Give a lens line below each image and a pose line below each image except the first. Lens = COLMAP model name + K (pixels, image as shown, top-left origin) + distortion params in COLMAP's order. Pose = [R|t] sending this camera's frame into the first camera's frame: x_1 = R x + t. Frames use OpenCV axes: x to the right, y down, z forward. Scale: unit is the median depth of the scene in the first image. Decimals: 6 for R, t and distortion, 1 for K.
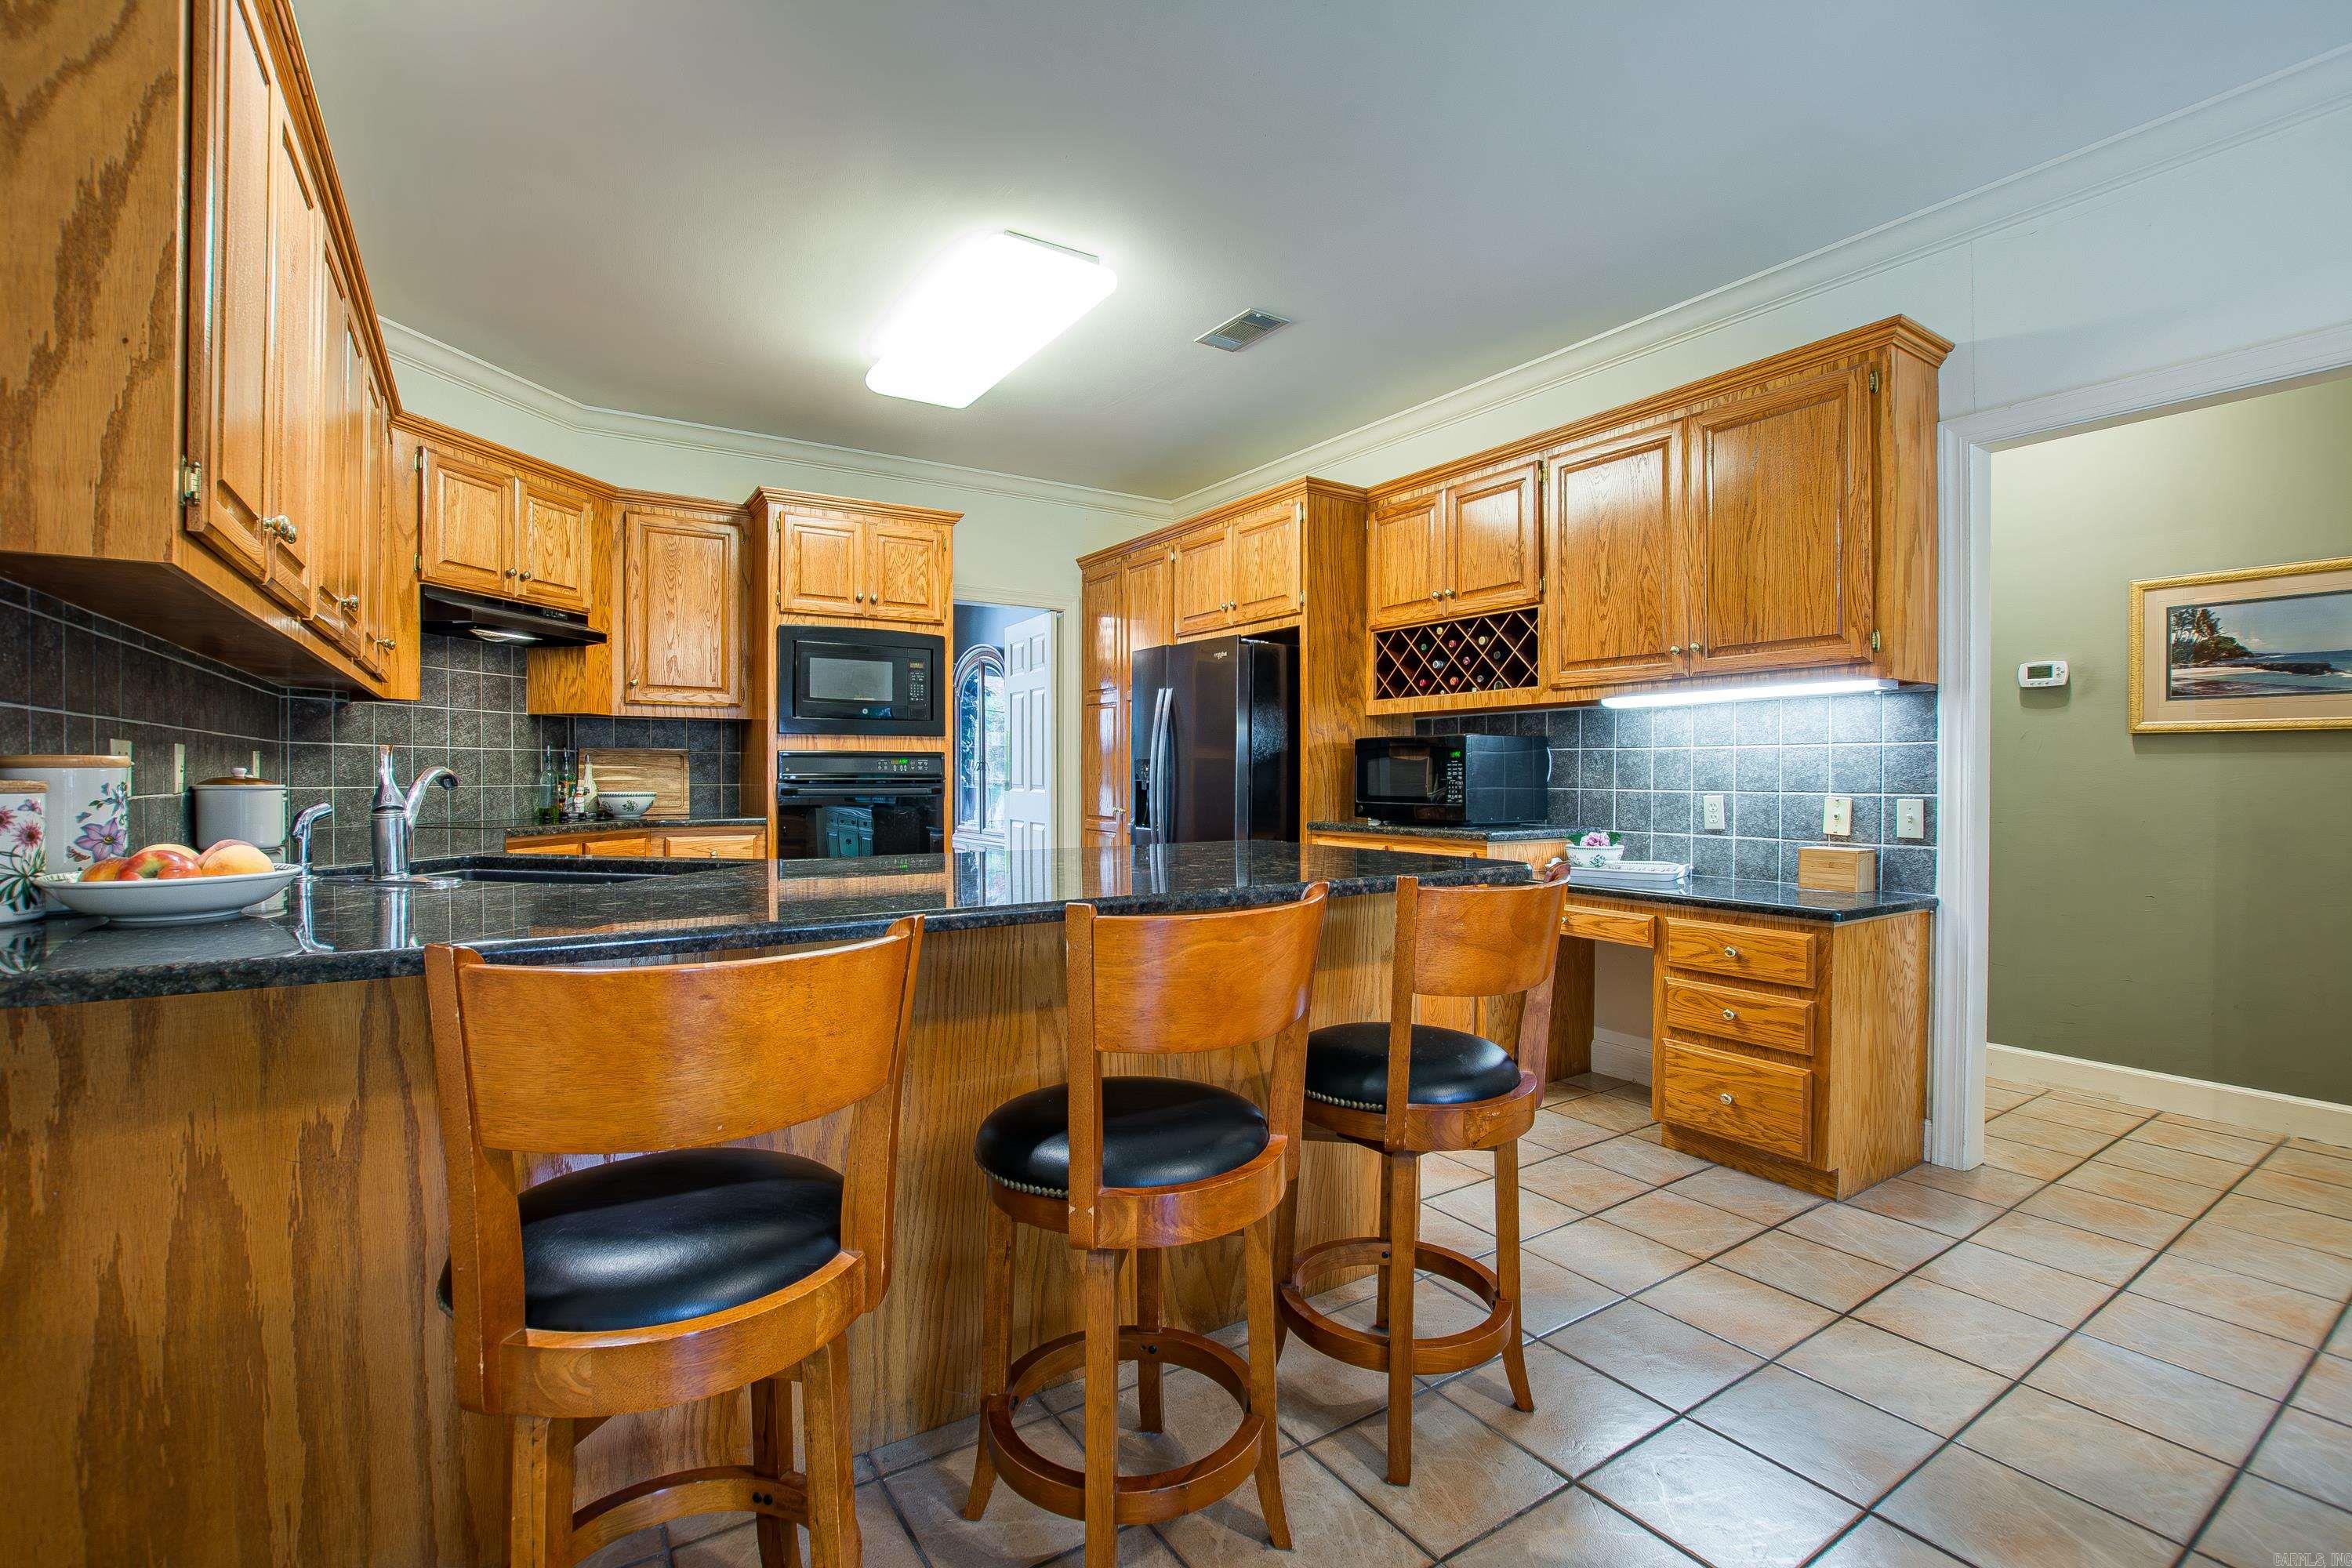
lens RADIAL K [[1027.0, 0, 1172.3], [0, 1027.0, 780.0], [0, 0, 1]] dist [0.000075, -0.001369]
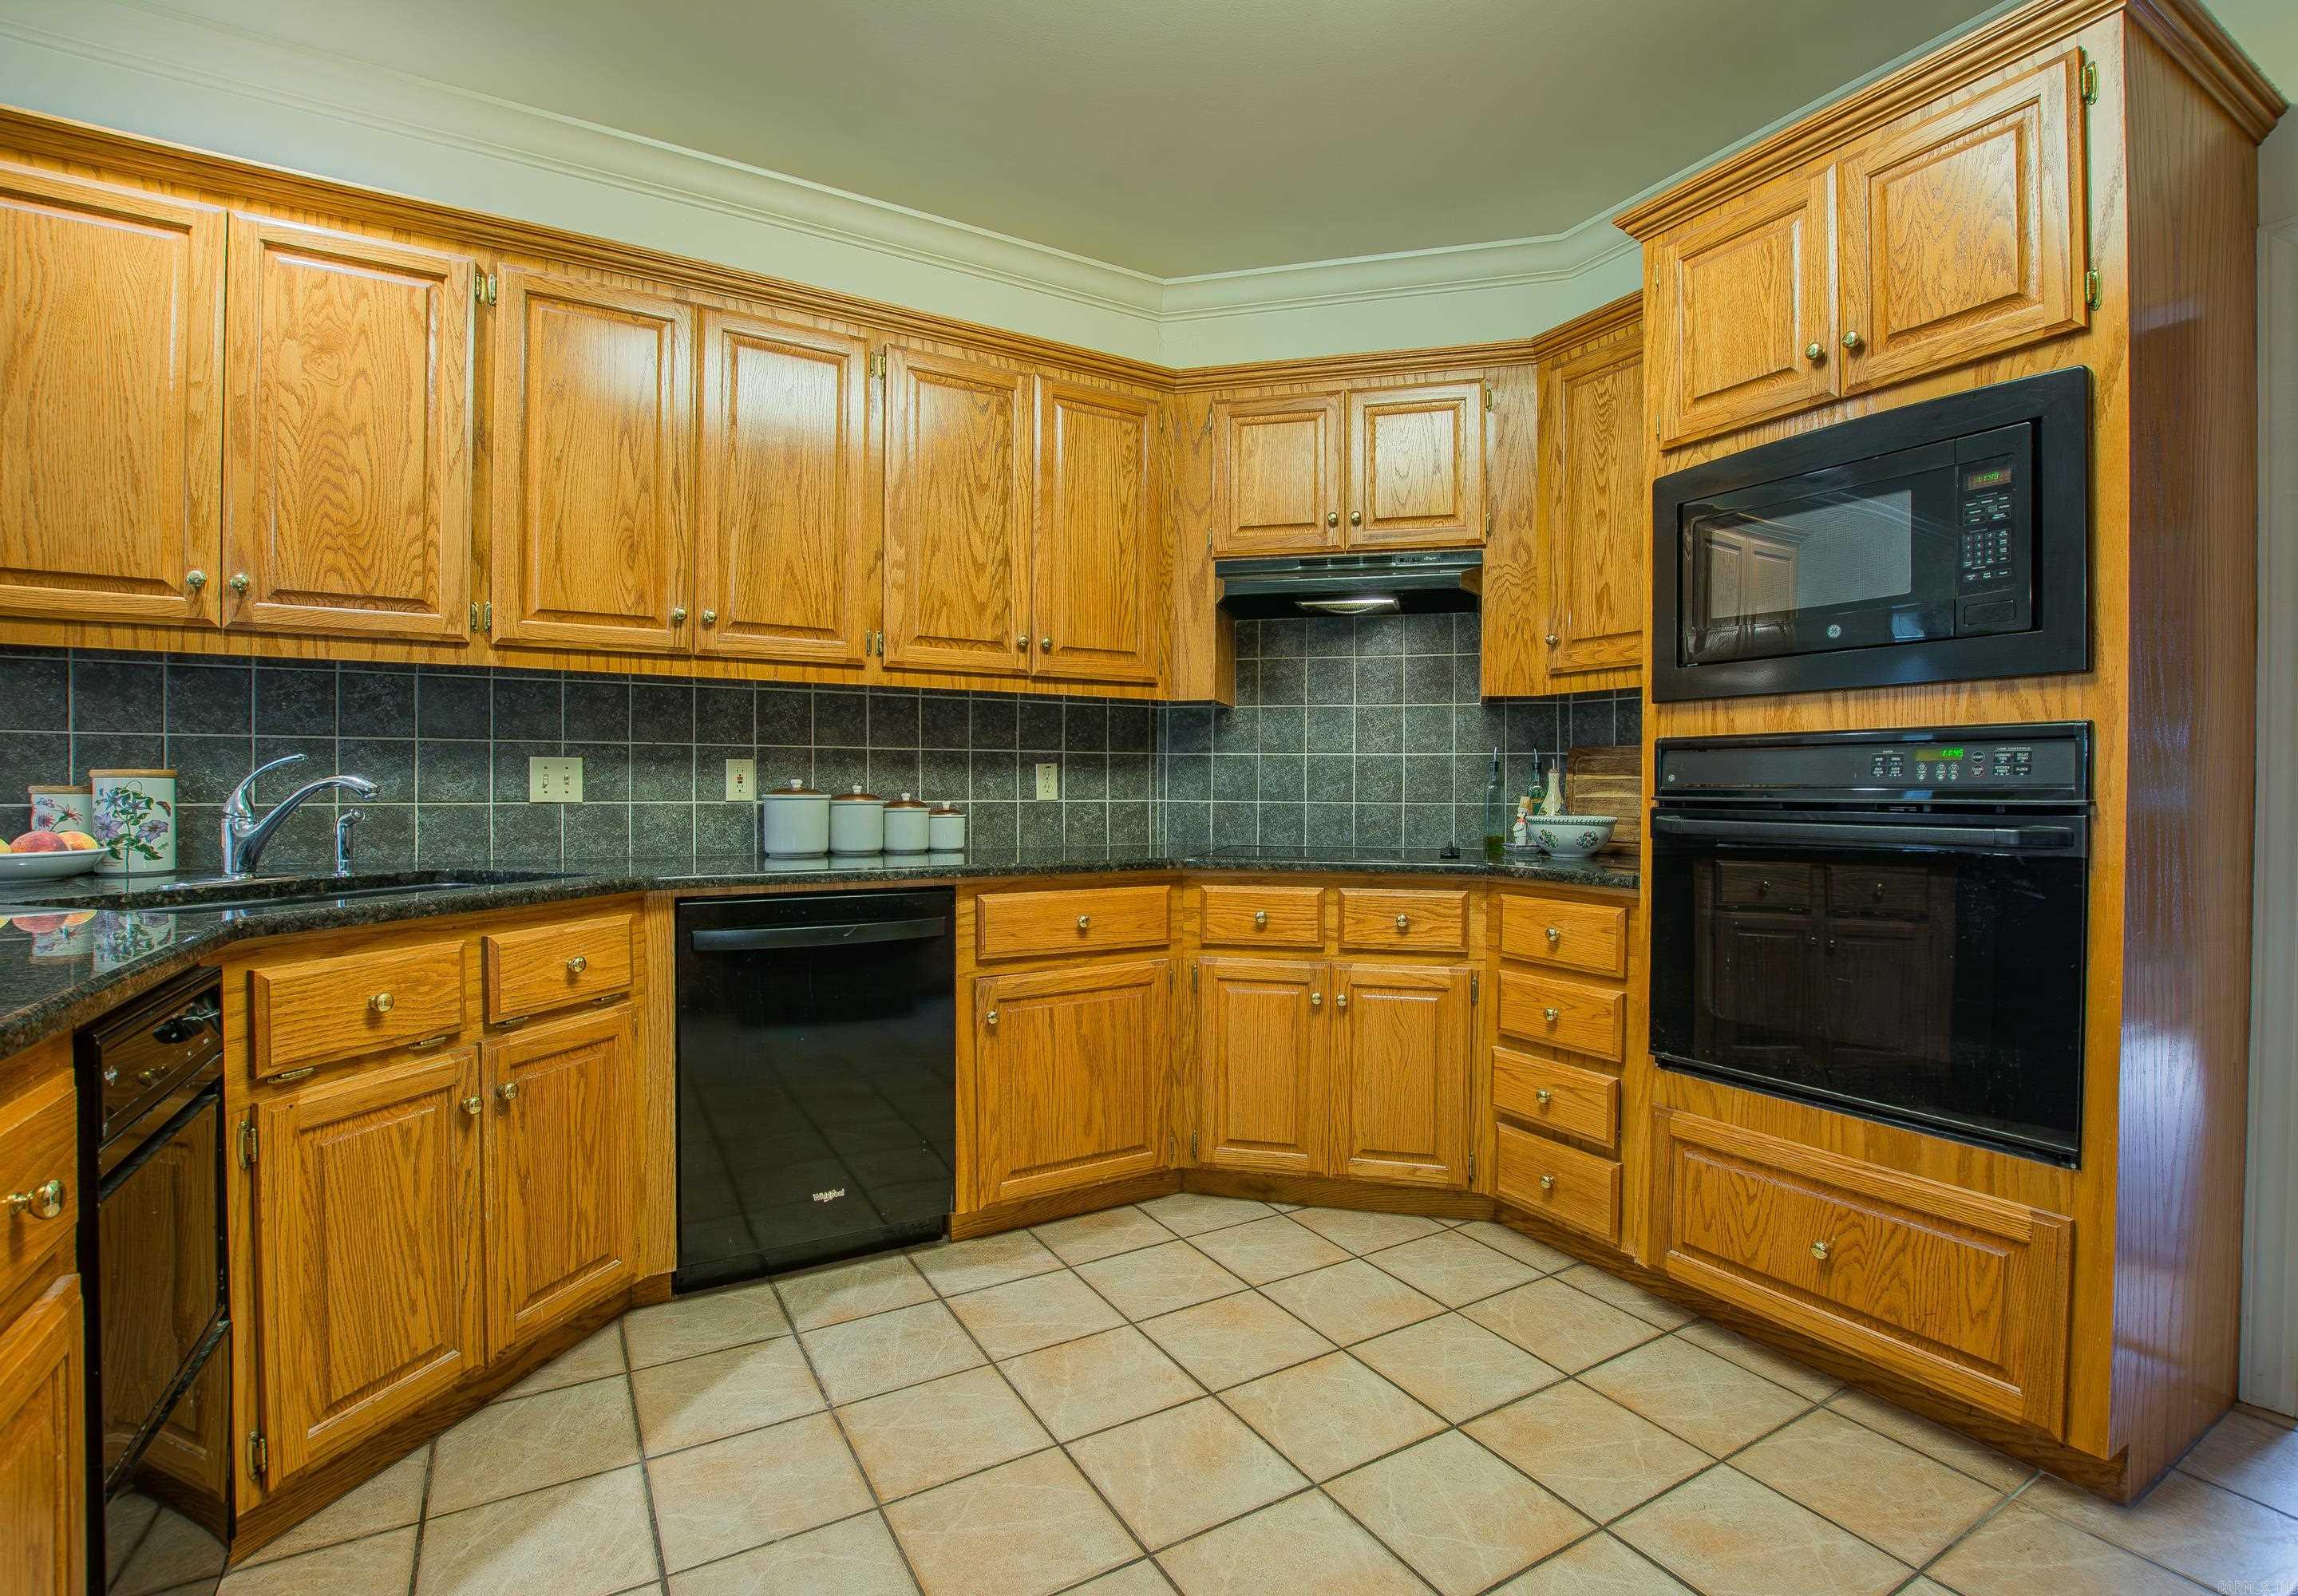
lens RADIAL K [[1040.9, 0, 1233.1], [0, 1040.9, 795.9], [0, 0, 1]] dist [-0.017412, 0.003116]
pose [[-0.018765, 0.007094, -0.999799, 0.120729], [-0.009693, 0.999927, 0.007276, -0.003789], [0.999777, 0.009828, -0.018695, 0.907151]]
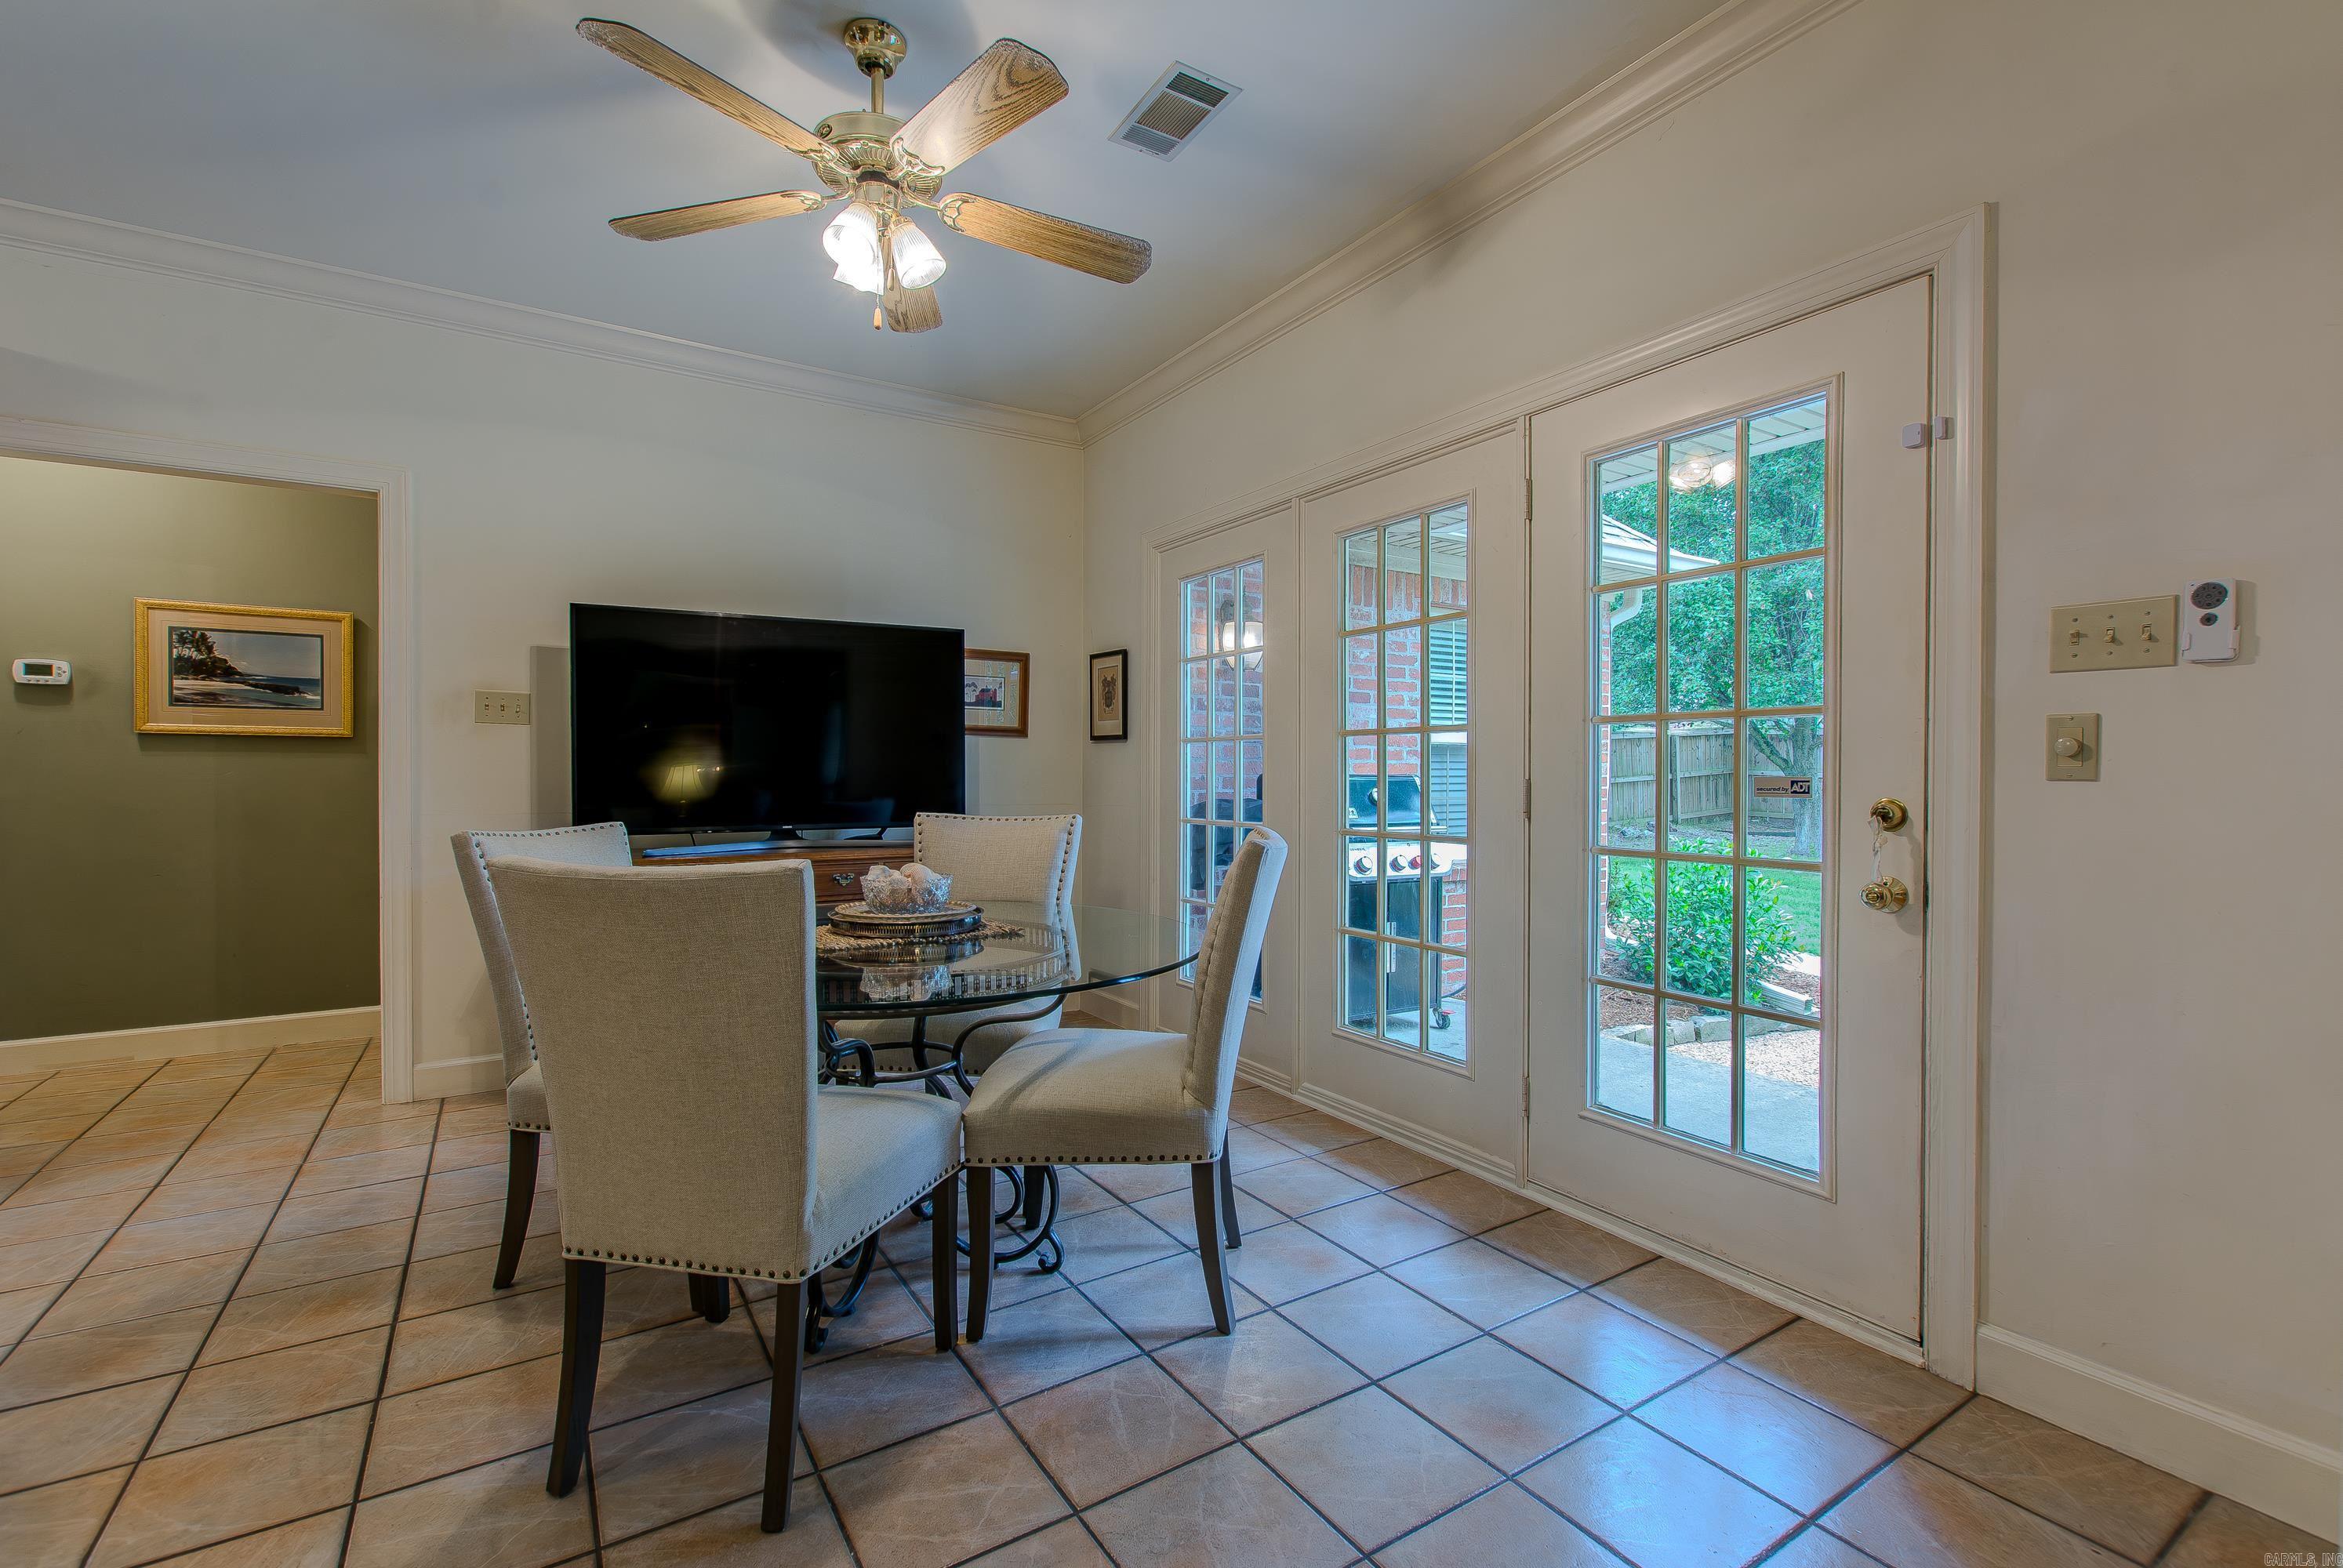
lens RADIAL K [[1031.0, 0, 1190.0], [0, 1031.0, 793.6], [0, 0, 1]] dist [0.000680, 0.000009]
pose [[0.005865, -0.012661, 0.999903, -0.137419], [0.010499, 0.999866, 0.012599, 0.013495], [-0.999928, 0.010424, 0.005997, -0.113888]]
